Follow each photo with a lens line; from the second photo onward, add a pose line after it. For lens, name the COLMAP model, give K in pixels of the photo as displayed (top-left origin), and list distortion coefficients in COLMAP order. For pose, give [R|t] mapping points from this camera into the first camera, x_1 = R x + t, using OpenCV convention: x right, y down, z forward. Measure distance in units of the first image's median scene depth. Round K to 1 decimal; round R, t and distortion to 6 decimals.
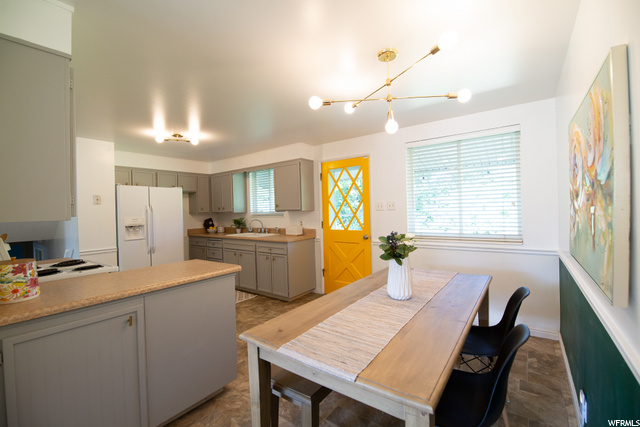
lens RADIAL K [[276.2, 0, 323.8], [0, 276.2, 213.8], [0, 0, 1]] dist [-0.021349, -0.001670]
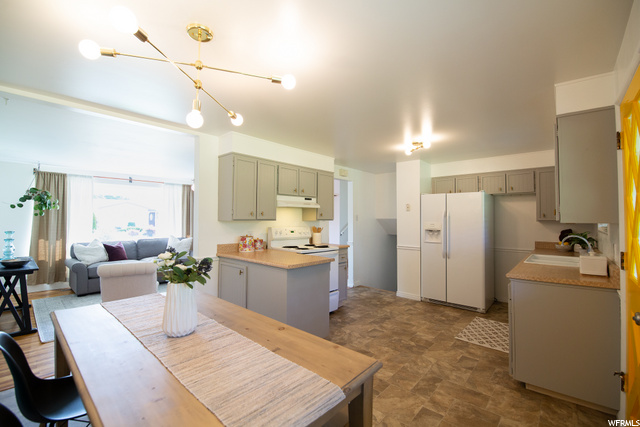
lens RADIAL K [[276.2, 0, 318.0], [0, 276.2, 208.7], [0, 0, 1]] dist [-0.021349, -0.001670]
pose [[-0.104882, -0.008355, -0.994450, 0.448740], [-0.017356, 0.999828, -0.006570, -0.026850], [0.994333, 0.016570, -0.105009, 0.632907]]
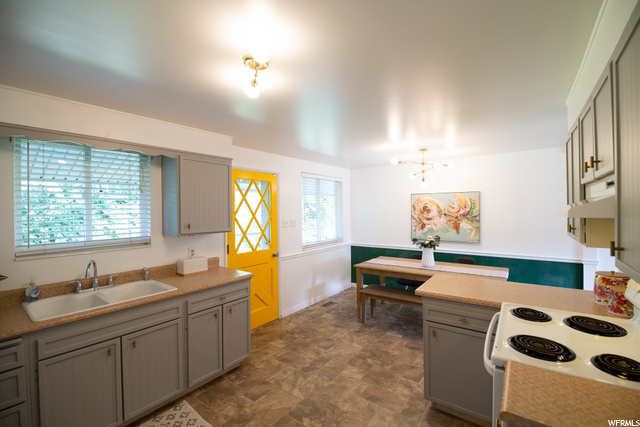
lens RADIAL K [[276.2, 0, 322.9], [0, 276.2, 213.4], [0, 0, 1]] dist [-0.021349, -0.001670]
pose [[0.002828, 0.015125, 0.999882, -0.799141], [0.027706, 0.999501, -0.015197, -0.041896], [-0.999612, 0.027746, 0.002407, 0.770956]]
